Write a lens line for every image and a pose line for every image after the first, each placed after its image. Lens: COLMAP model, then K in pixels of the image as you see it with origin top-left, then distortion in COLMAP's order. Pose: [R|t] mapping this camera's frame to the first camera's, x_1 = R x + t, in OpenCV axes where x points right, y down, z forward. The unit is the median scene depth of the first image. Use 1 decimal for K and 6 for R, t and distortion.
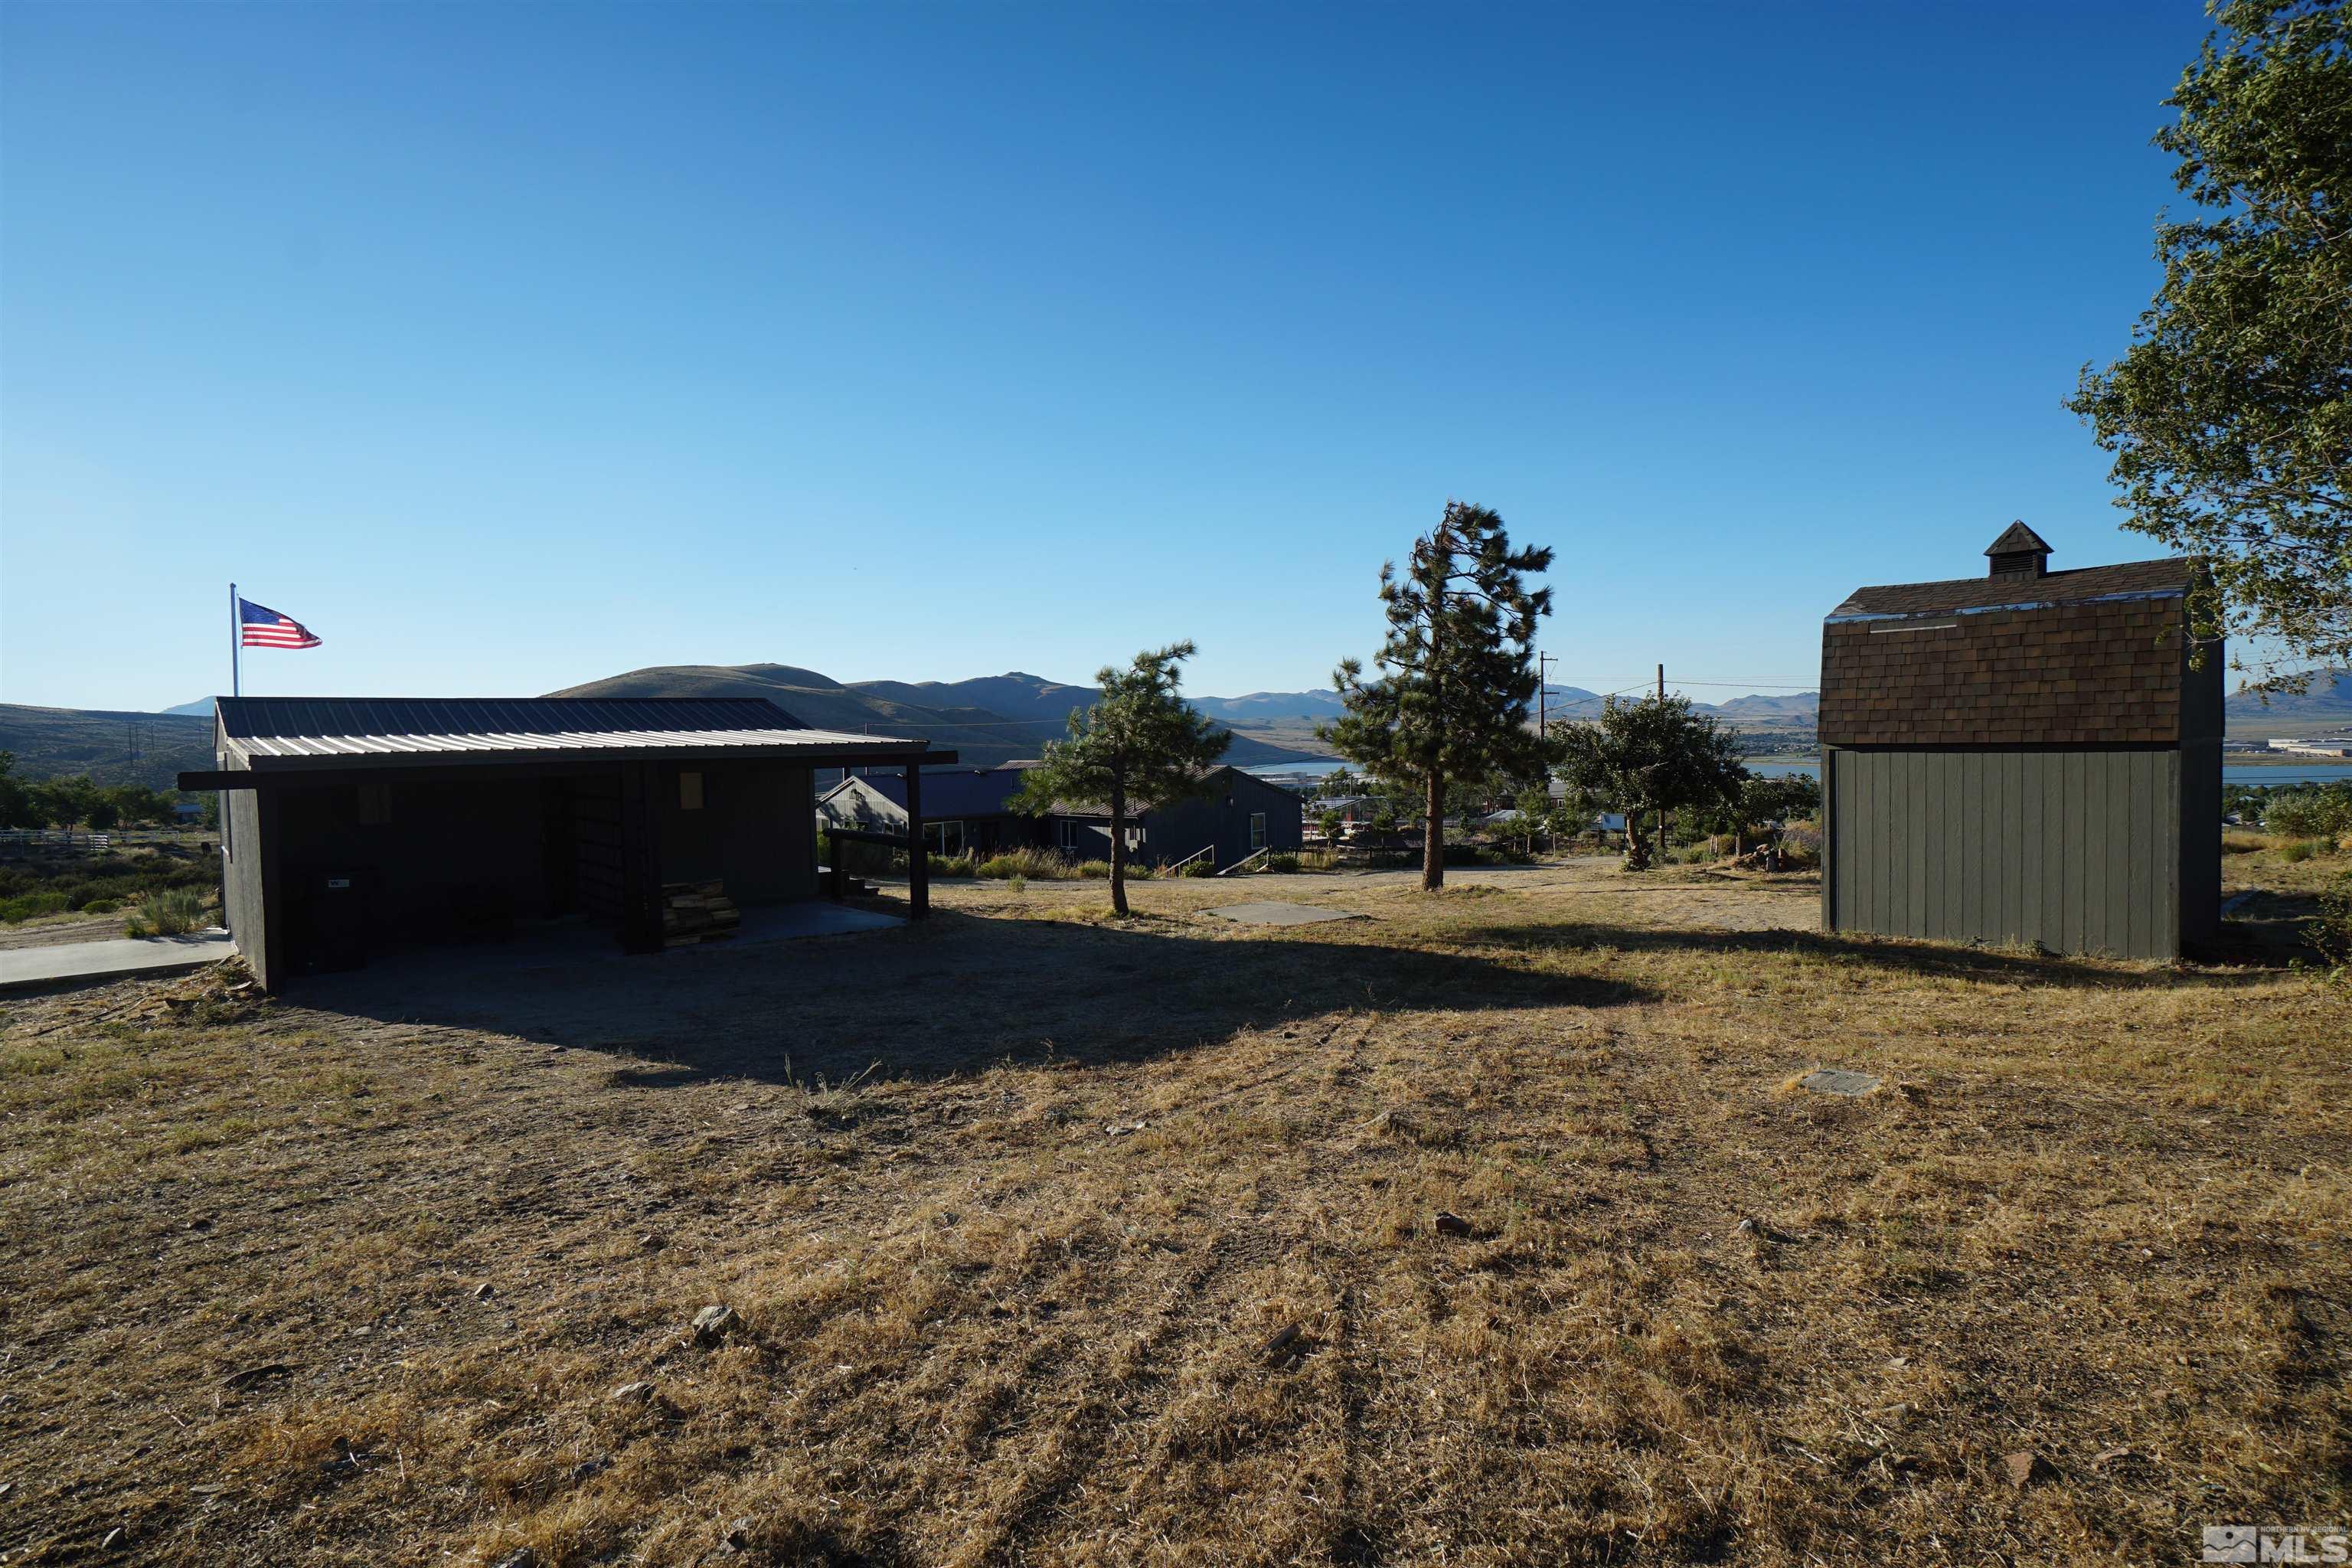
lens RADIAL K [[1199.3, 0, 1171.0], [0, 1199.3, 781.6], [0, 0, 1]] dist [-0.028768, 0.008566]
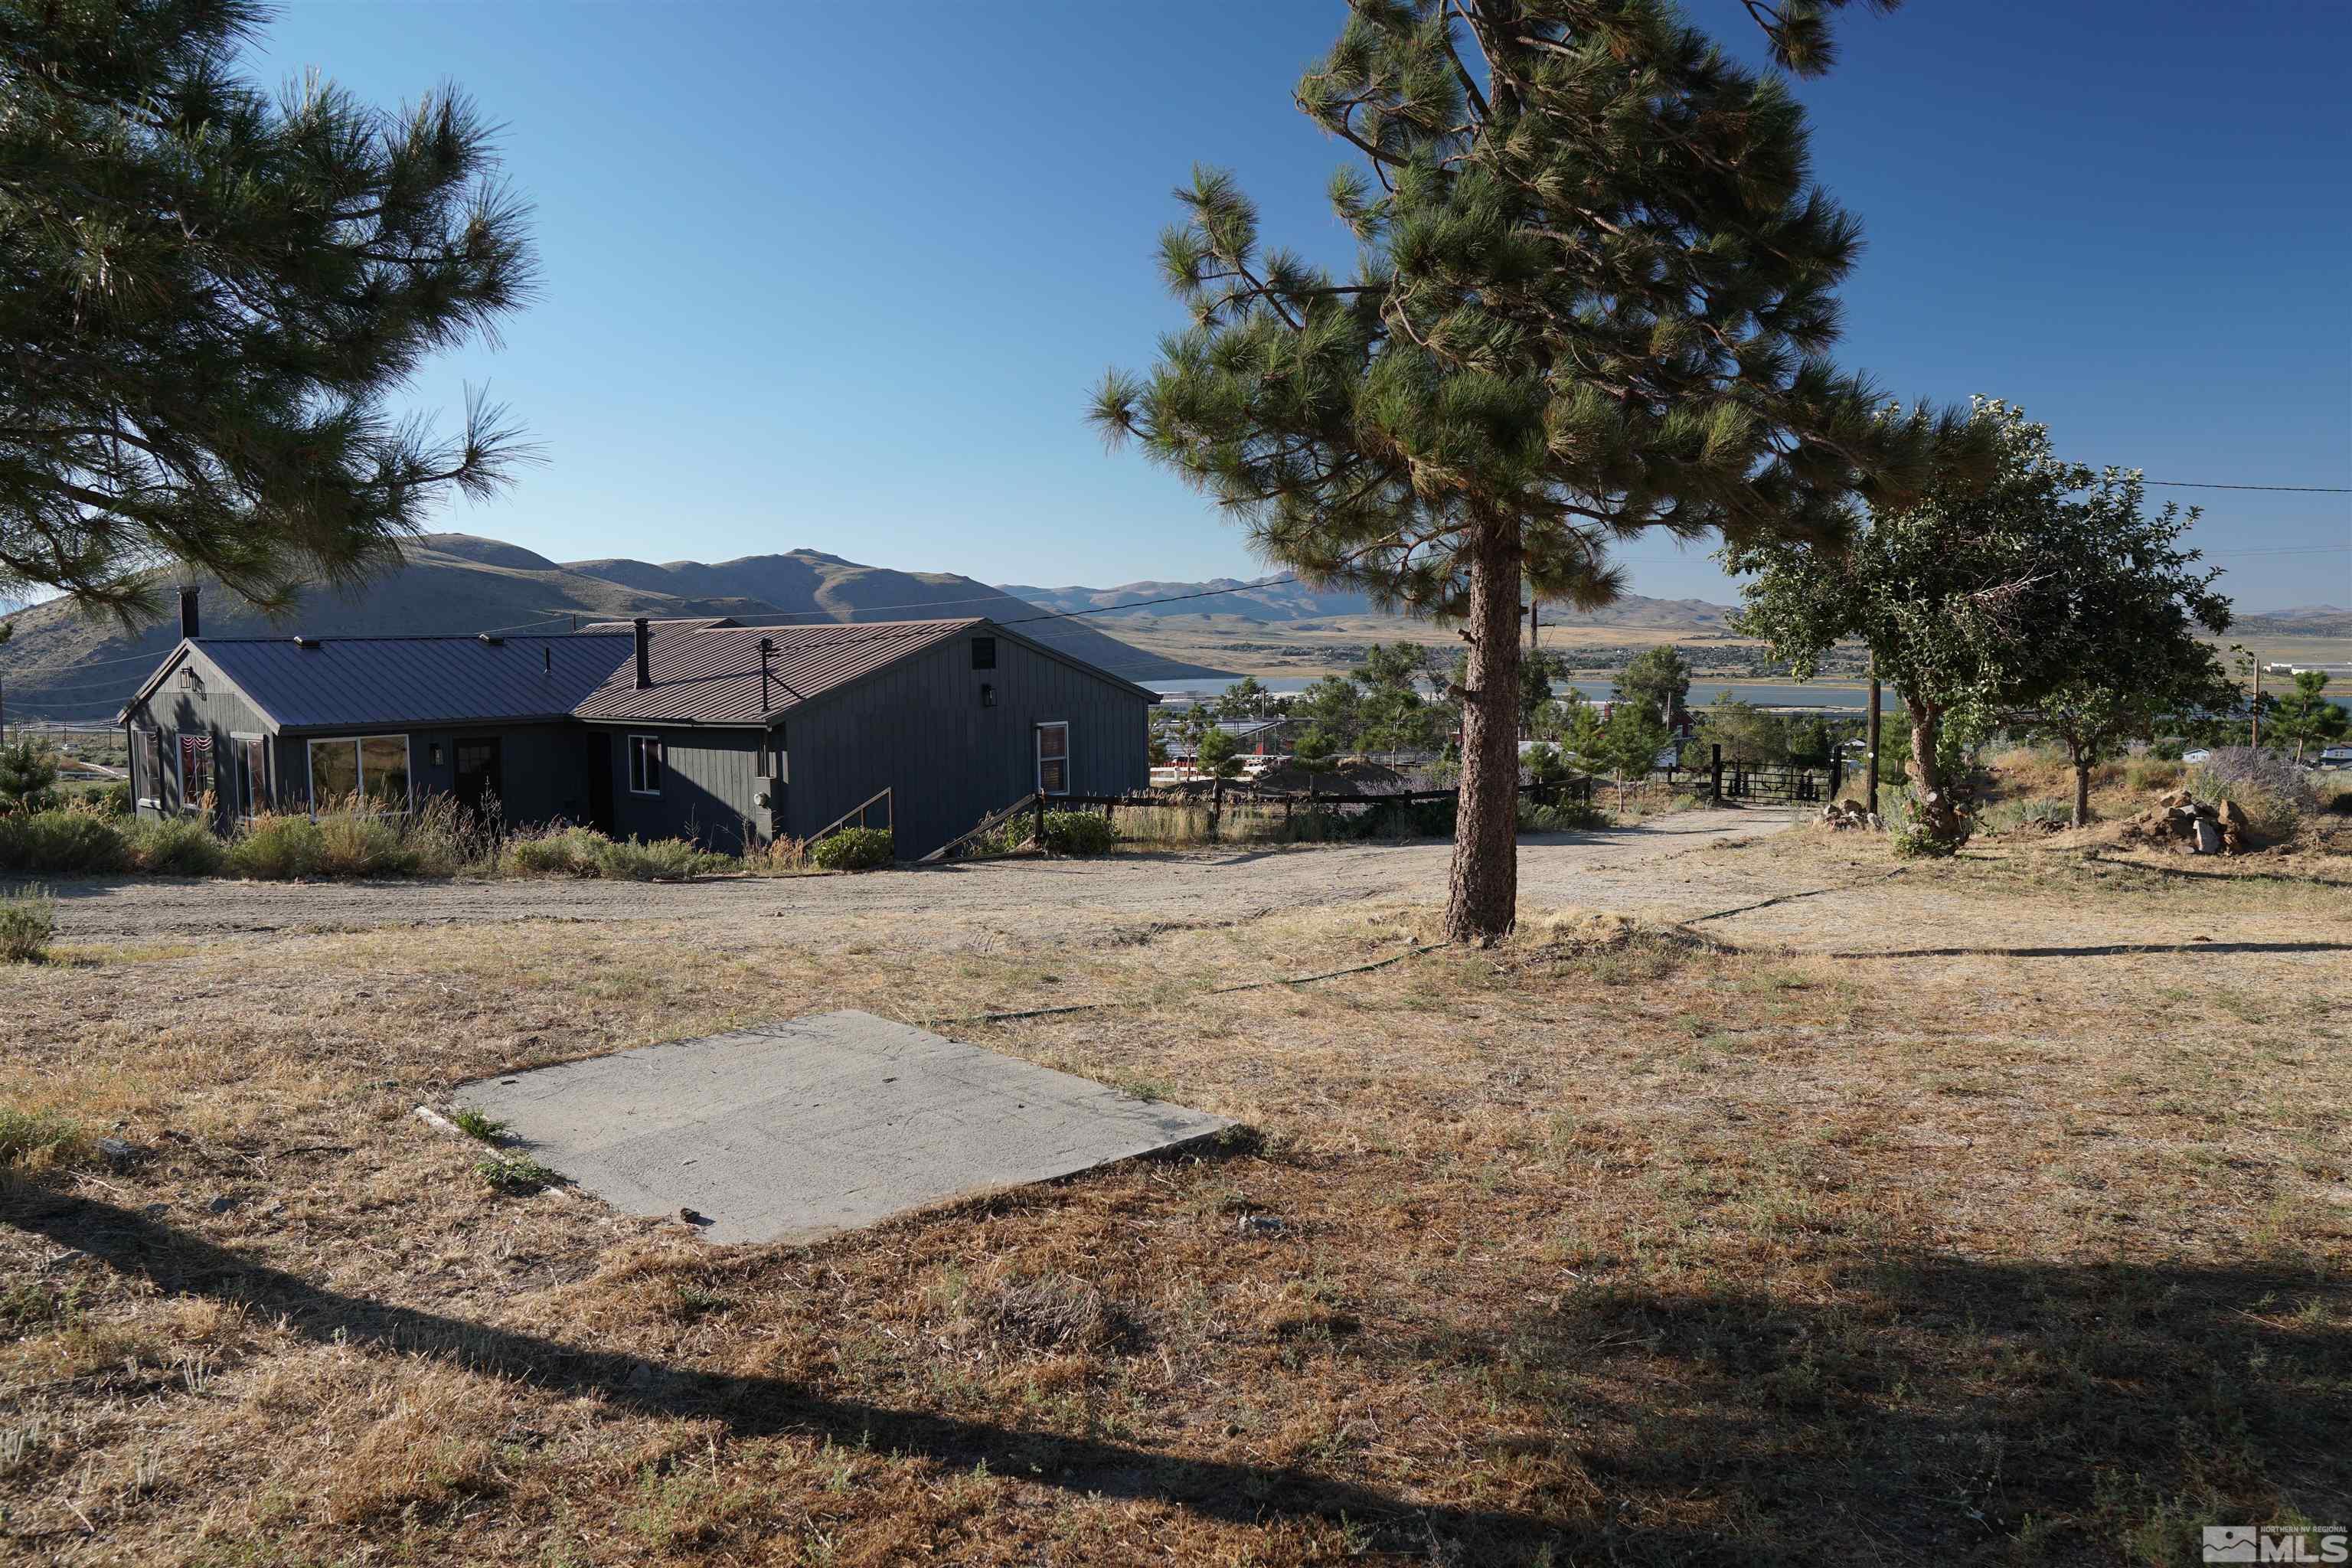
lens RADIAL K [[1646.2, 0, 1162.4], [0, 1646.2, 784.1], [0, 0, 1]] dist [-0.110558, 0.073054]
pose [[0.996309, 0.002854, 0.085797, 0.111201], [-0.007010, 0.998814, 0.048178, 0.035838], [-0.085558, -0.048602, 0.995147, 0.650125]]
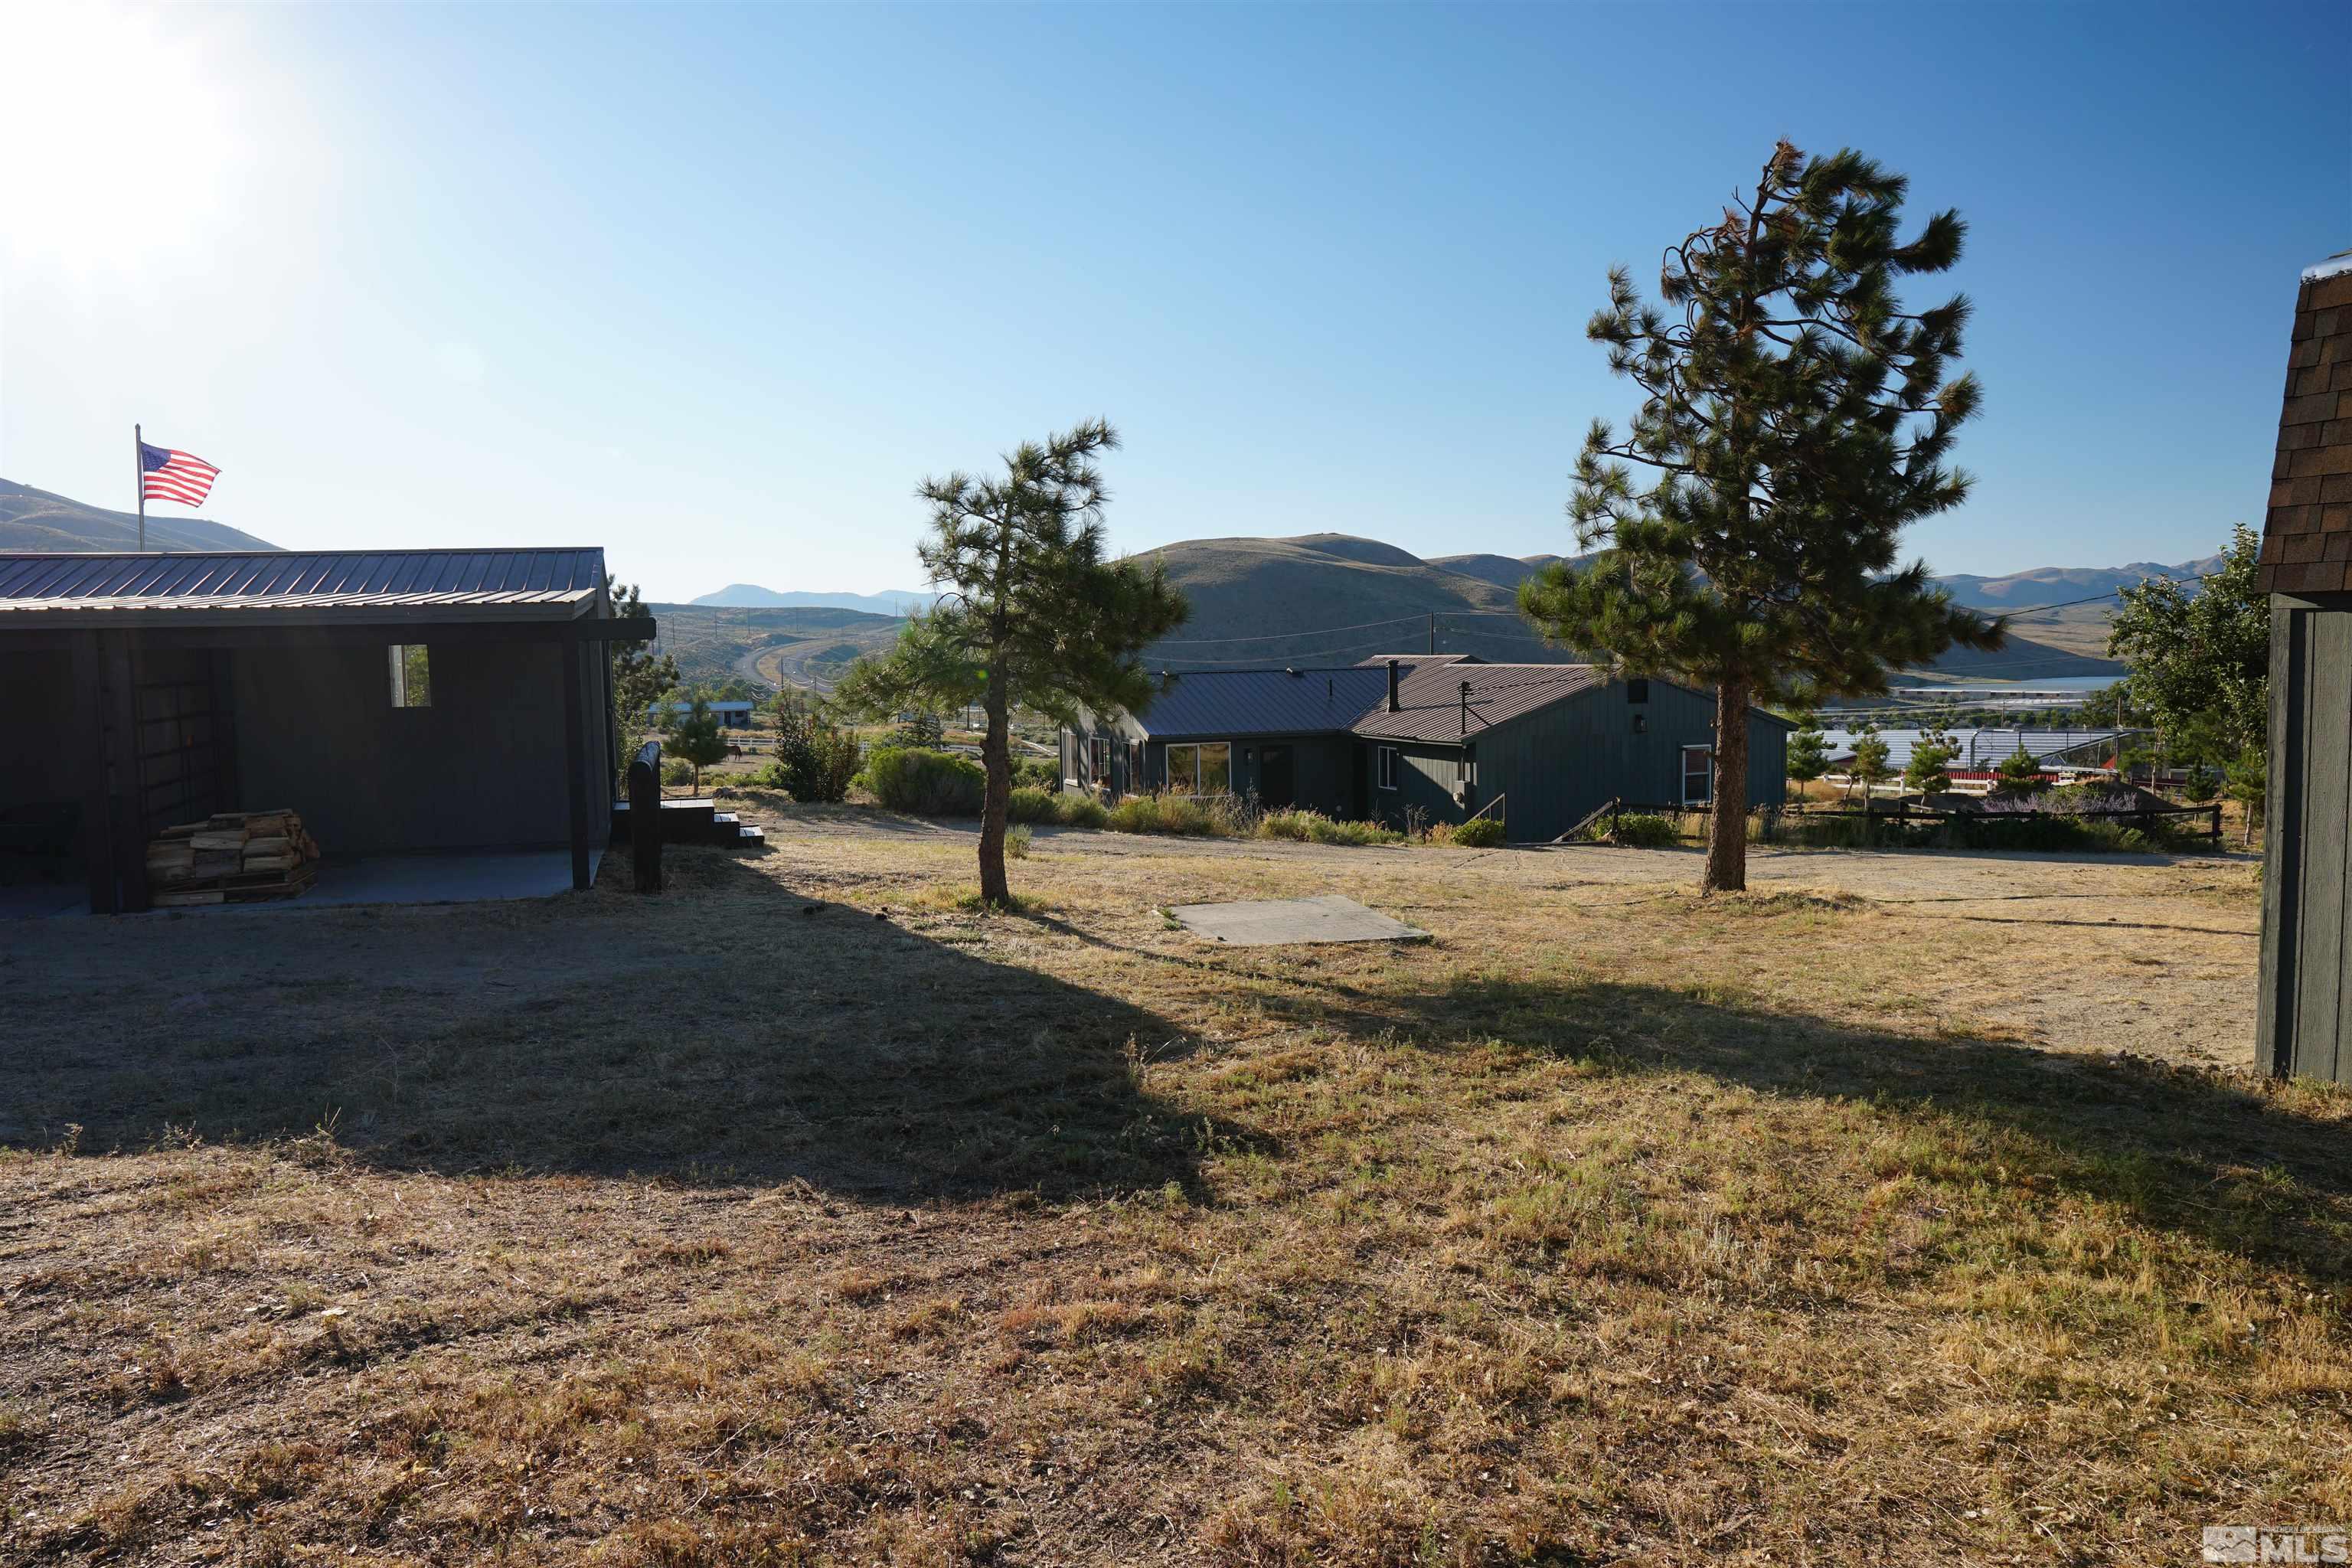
lens RADIAL K [[1646.2, 0, 1174.3], [0, 1646.2, 783.3], [0, 0, 1]] dist [-0.110558, 0.073054]
pose [[0.912784, 0.039646, -0.406514, 0.310497], [-0.017233, 0.998130, 0.058649, 0.004110], [0.408079, -0.046529, 0.911760, 0.271285]]
